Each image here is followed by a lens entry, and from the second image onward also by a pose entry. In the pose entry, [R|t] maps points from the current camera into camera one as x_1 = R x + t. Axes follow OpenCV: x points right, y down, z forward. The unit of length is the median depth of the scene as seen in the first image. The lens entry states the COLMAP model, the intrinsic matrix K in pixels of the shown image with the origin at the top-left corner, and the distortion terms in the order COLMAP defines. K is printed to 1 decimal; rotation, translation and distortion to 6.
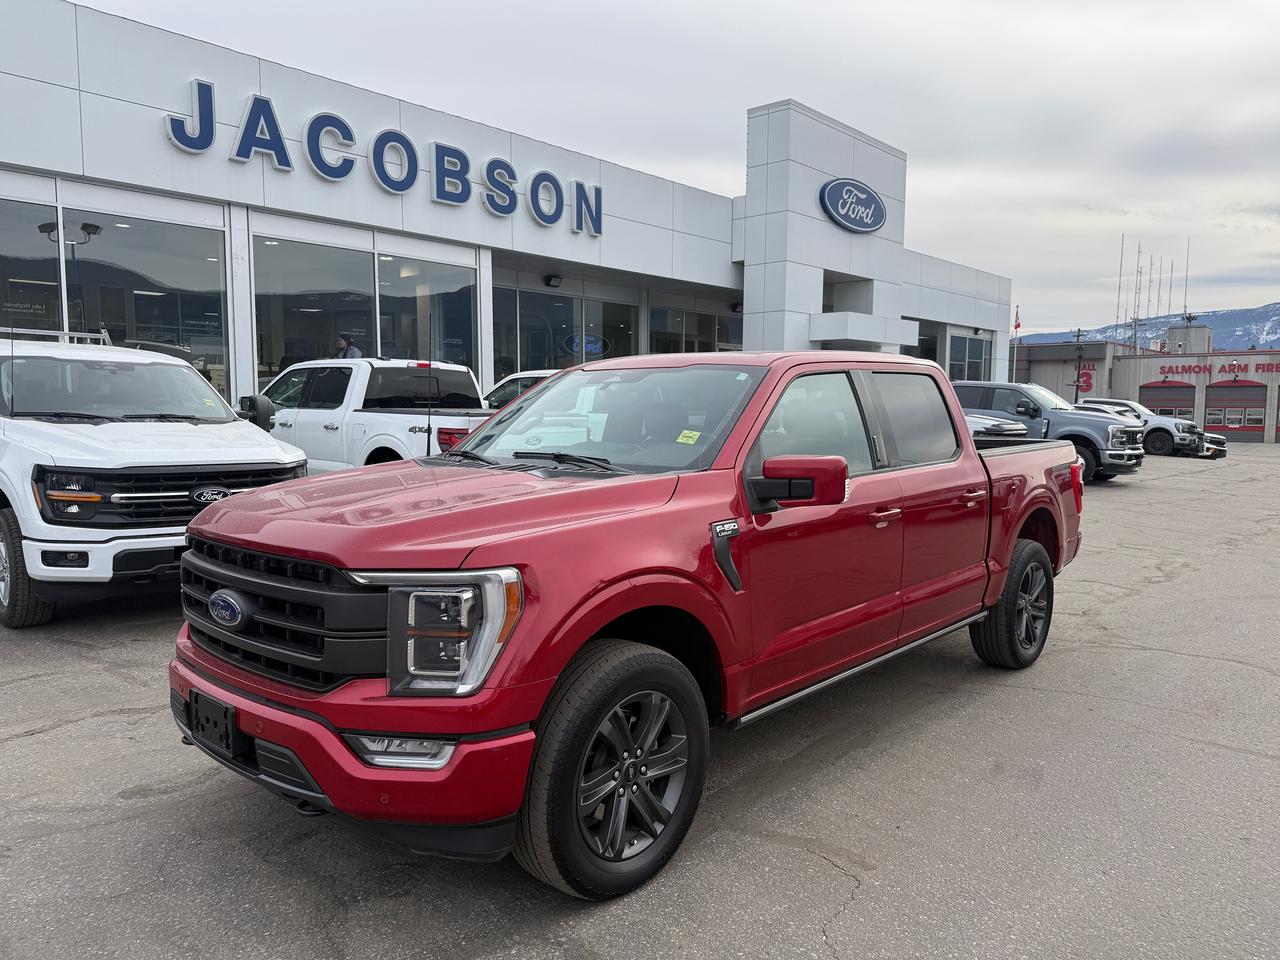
lens RADIAL K [[914.8, 0, 635.3], [0, 914.8, 478.2], [0, 0, 1]] dist [0.080669, -0.092595]
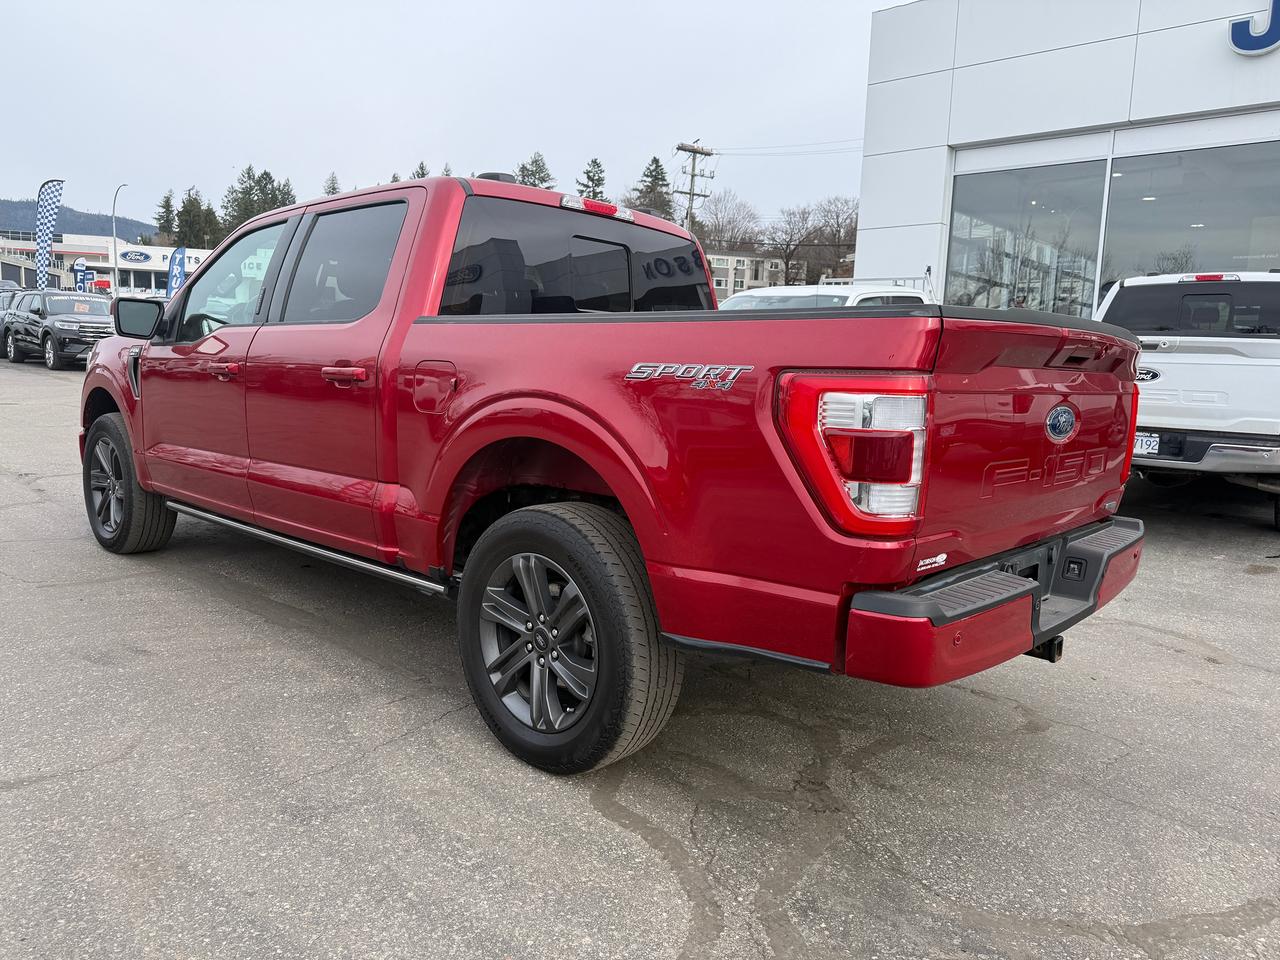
lens RADIAL K [[914.8, 0, 635.3], [0, 914.8, 478.2], [0, 0, 1]] dist [0.080669, -0.092595]
pose [[-0.002836, 0.104655, -0.994505, 0.327917], [-0.119624, 0.987332, 0.104242, 0.003629], [0.992815, 0.119262, 0.009719, 0.408402]]
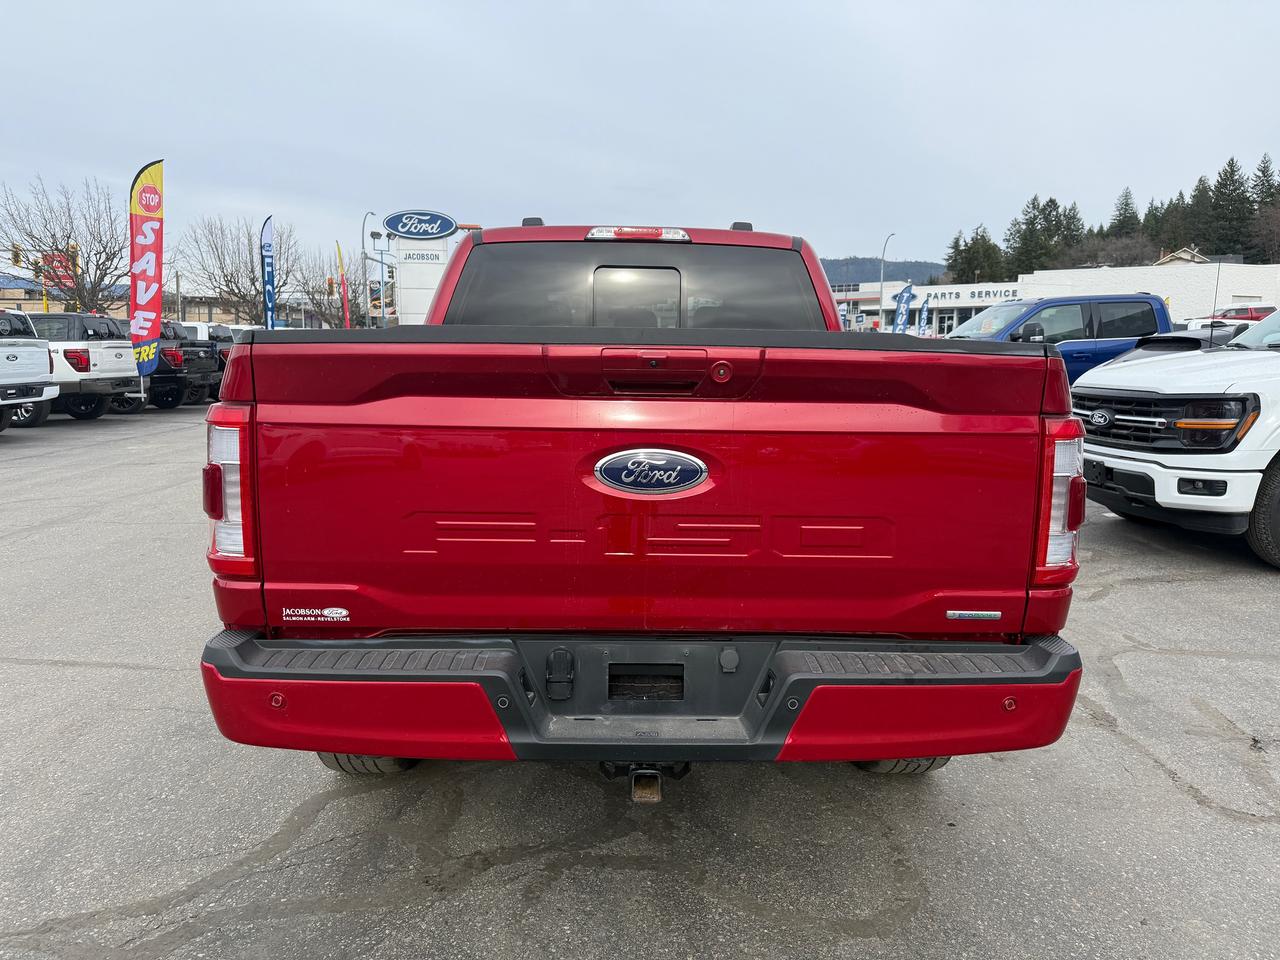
lens RADIAL K [[914.8, 0, 635.3], [0, 914.8, 478.2], [0, 0, 1]] dist [0.080669, -0.092595]
pose [[-0.726625, 0.047346, -0.685401, 0.239822], [-0.090063, 0.982449, 0.163347, -0.018404], [0.681105, 0.180421, -0.709608, 0.579572]]
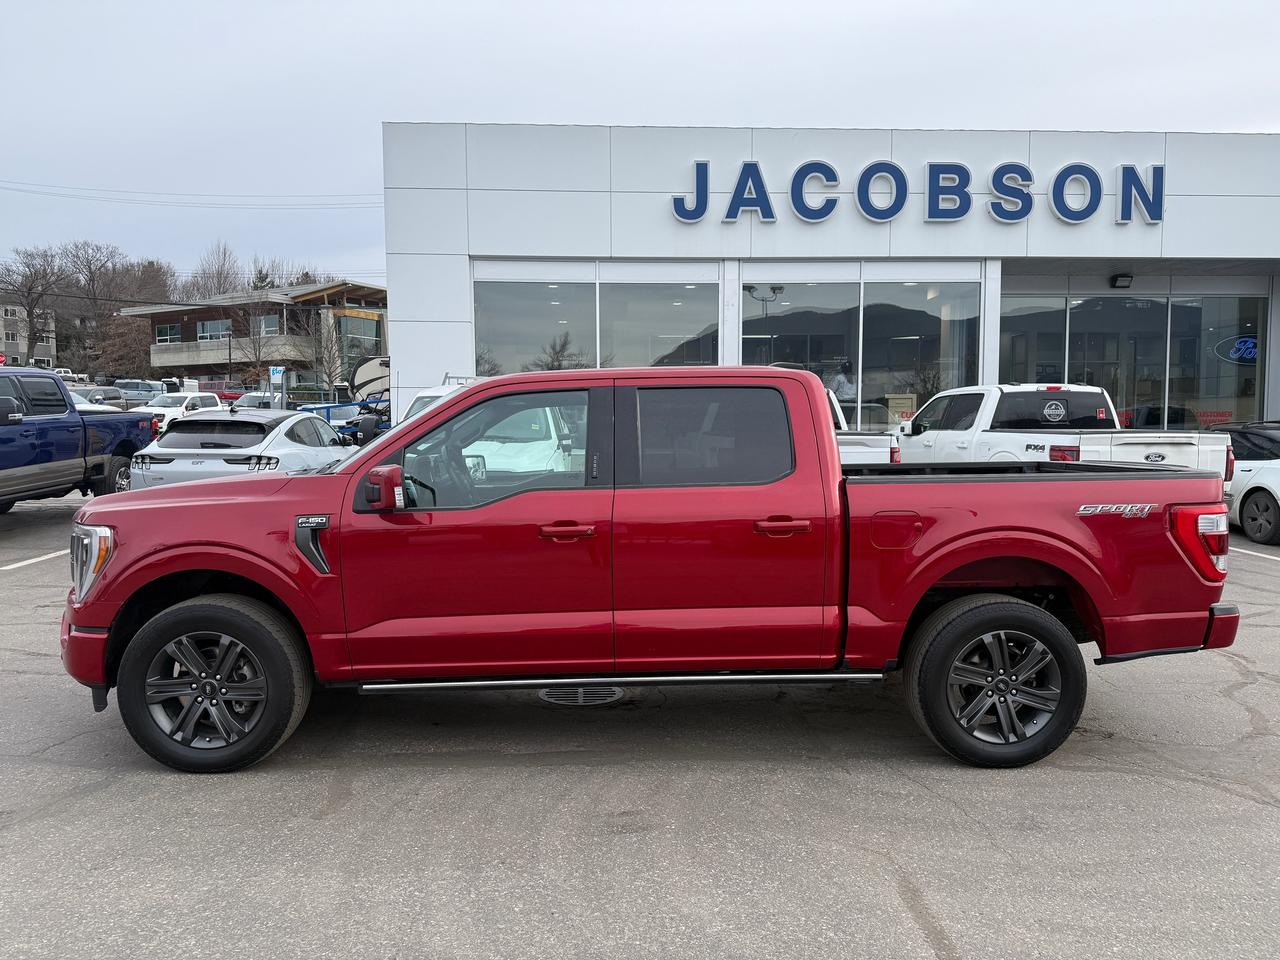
lens RADIAL K [[914.7, 0, 640.0], [0, 914.7, 480.0], [0, 0, 1]] dist [0.005386, -0.001309]
pose [[0.711166, 0.019150, -0.702764, 0.265690], [-0.041234, 0.999044, -0.014503, 0.002248], [0.701814, 0.039292, 0.711276, 0.105599]]
